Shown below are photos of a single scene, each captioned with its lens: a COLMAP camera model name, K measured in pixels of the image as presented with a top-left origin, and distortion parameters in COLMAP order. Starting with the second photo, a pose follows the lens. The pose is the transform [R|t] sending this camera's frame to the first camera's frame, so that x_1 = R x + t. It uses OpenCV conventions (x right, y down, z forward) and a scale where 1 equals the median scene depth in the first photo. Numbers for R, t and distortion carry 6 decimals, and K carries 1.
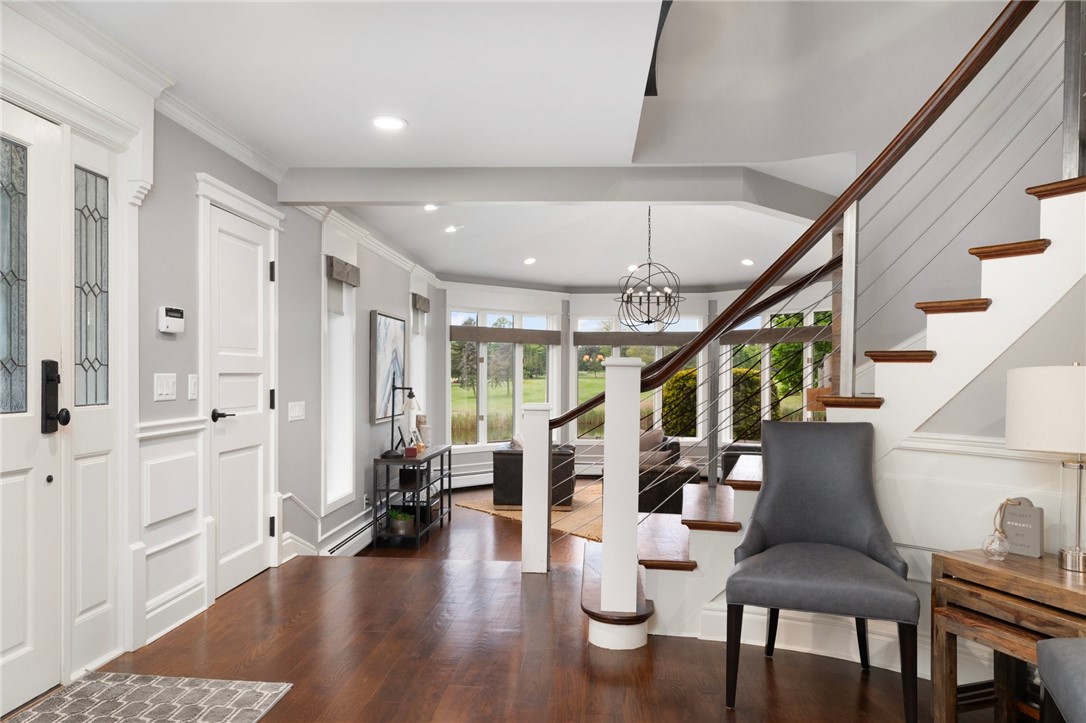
lens RADIAL K [[736.9, 0, 542.9], [0, 736.9, 369.1], [0, 0, 1]] dist [-0.028416, -0.000723]
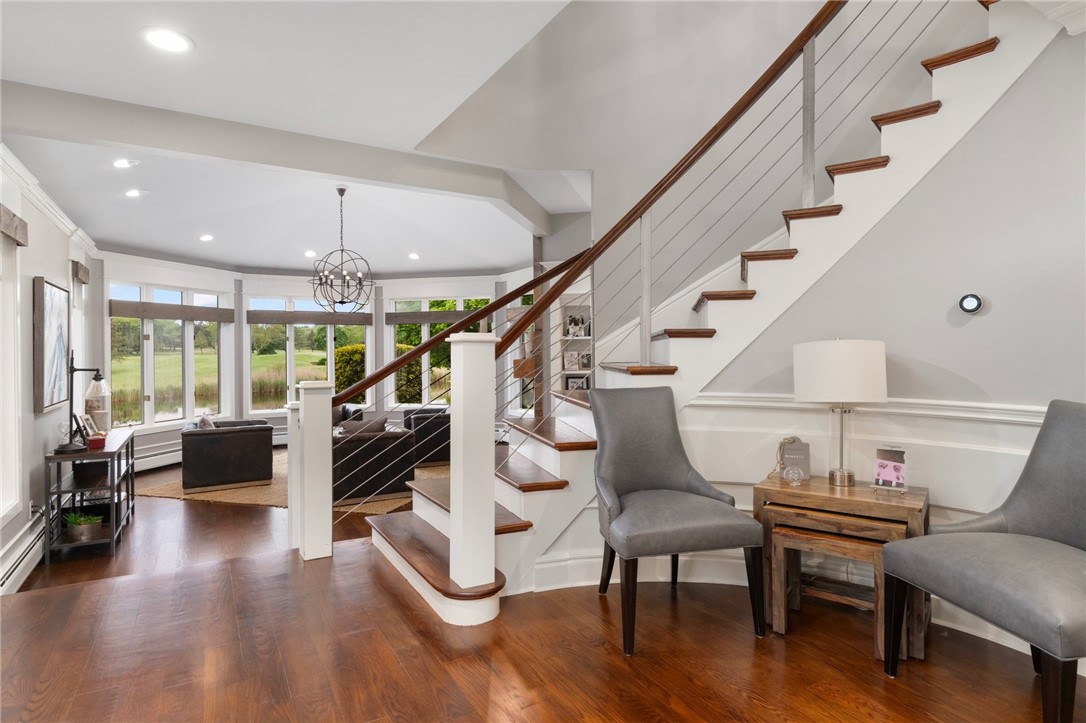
lens RADIAL K [[578.4, 0, 536.1], [0, 578.4, 342.5], [0, 0, 1]] dist [-0.001063, -0.000754]
pose [[0.822884, -0.004741, 0.568190, -0.139096], [0.007203, 0.999972, -0.002087, -0.000485], [-0.568164, 0.005810, 0.822895, 0.148744]]
